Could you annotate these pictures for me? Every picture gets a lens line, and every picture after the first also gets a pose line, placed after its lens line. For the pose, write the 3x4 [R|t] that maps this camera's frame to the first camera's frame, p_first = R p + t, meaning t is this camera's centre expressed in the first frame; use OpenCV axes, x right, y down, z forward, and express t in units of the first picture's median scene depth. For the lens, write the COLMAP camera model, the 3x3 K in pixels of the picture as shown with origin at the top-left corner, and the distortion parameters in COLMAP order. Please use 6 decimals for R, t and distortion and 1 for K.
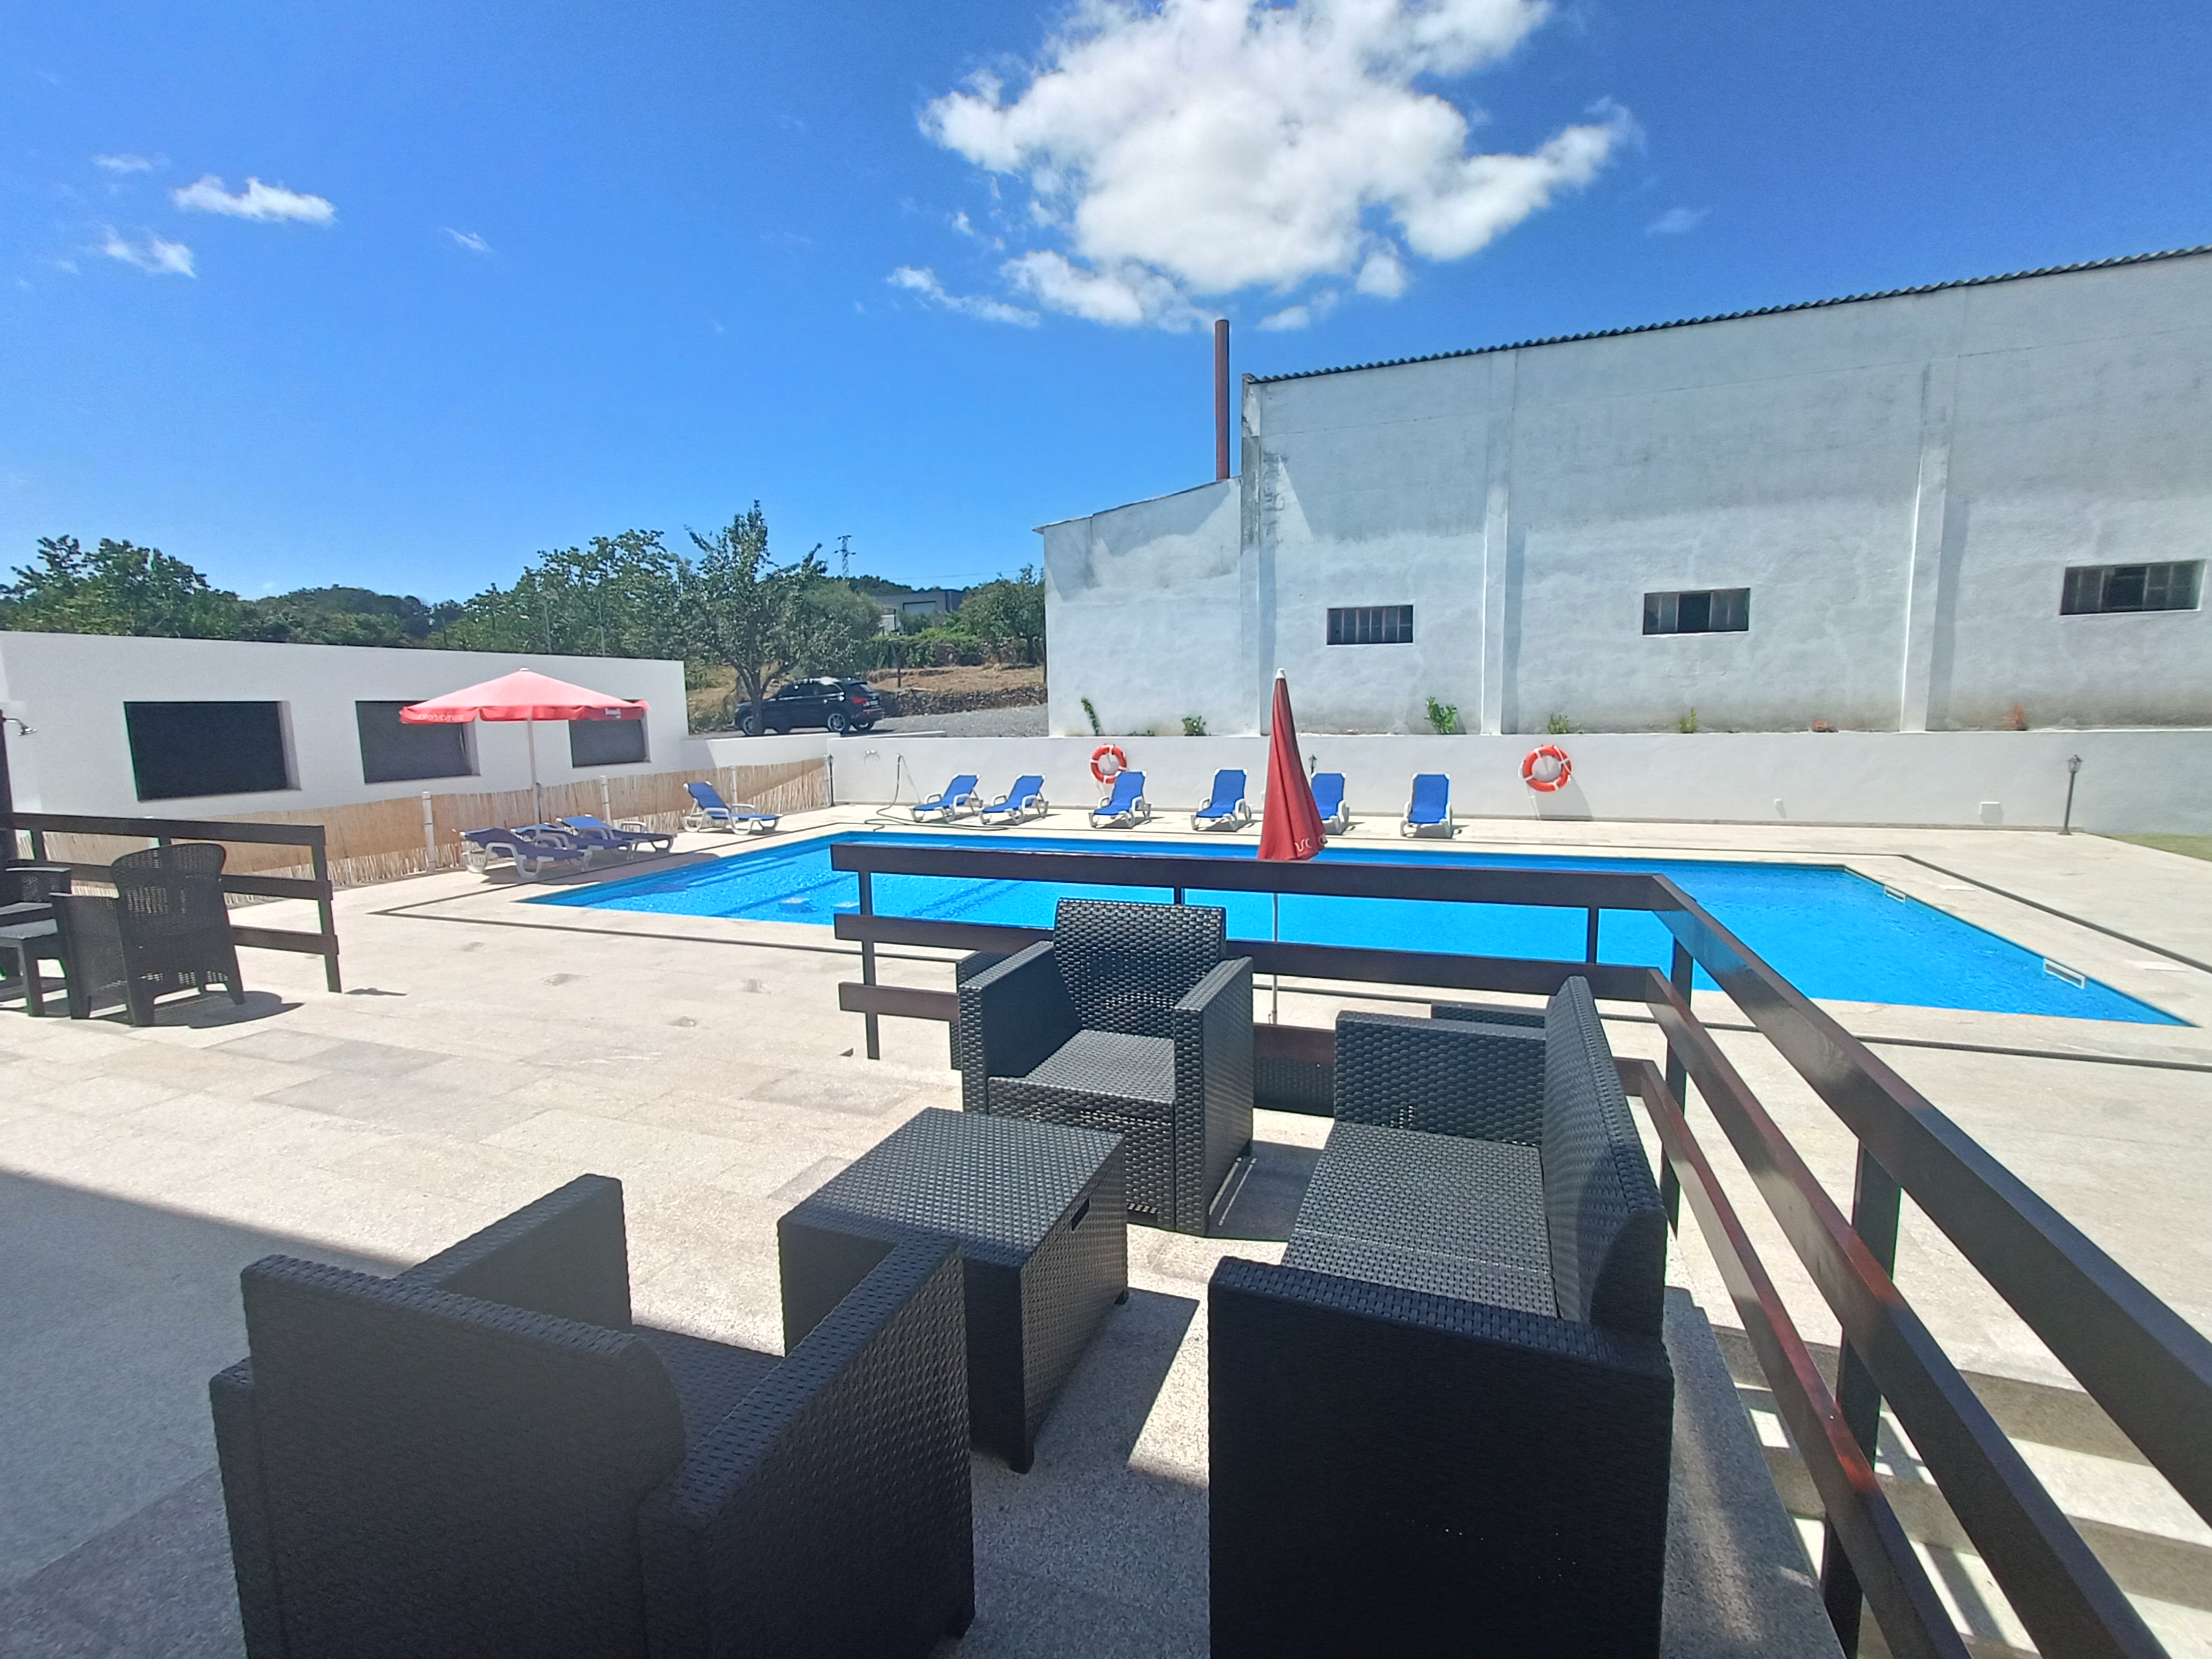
lens RADIAL K [[985.9, 0, 1099.1], [0, 985.9, 830.4], [0, 0, 1]] dist [0.002228, 0.000166]
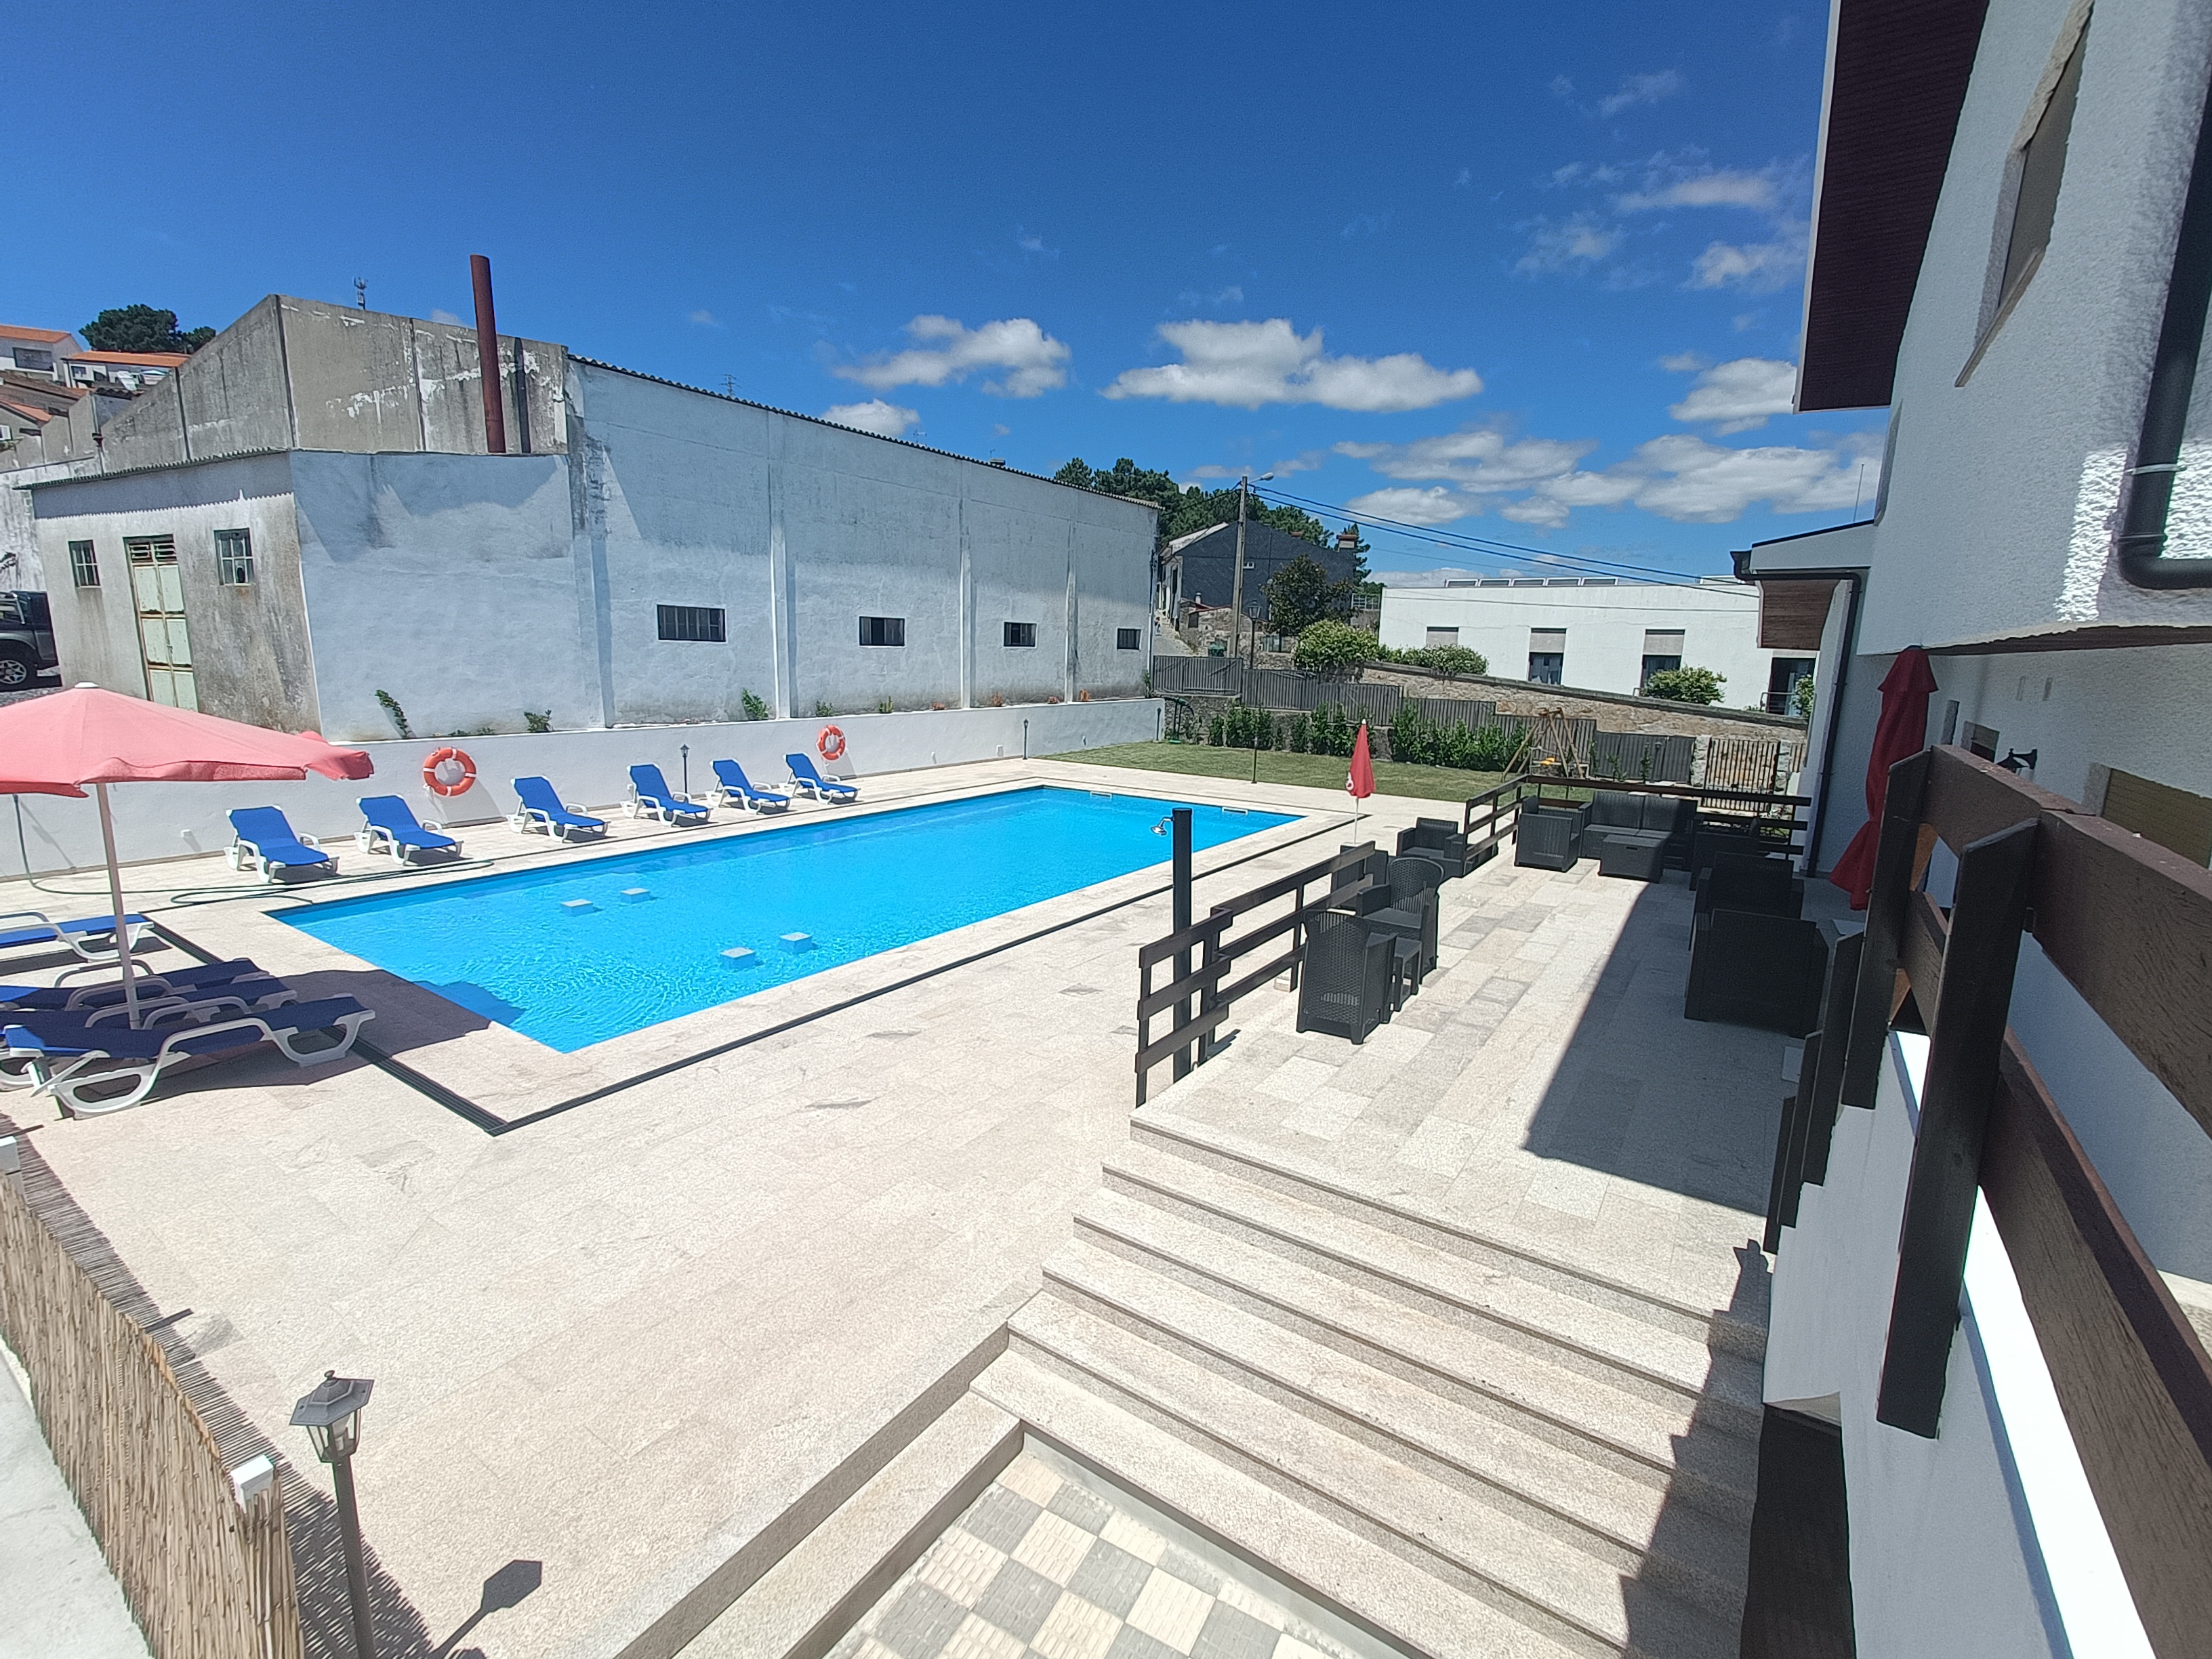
lens RADIAL K [[985.9, 0, 1103.1], [0, 985.9, 826.6], [0, 0, 1]] dist [0.002228, 0.000166]
pose [[0.228278, -0.147791, 0.962313, -0.710587], [0.097811, 0.986892, 0.128363, -0.080409], [-0.968670, 0.064822, 0.239742, 0.303405]]
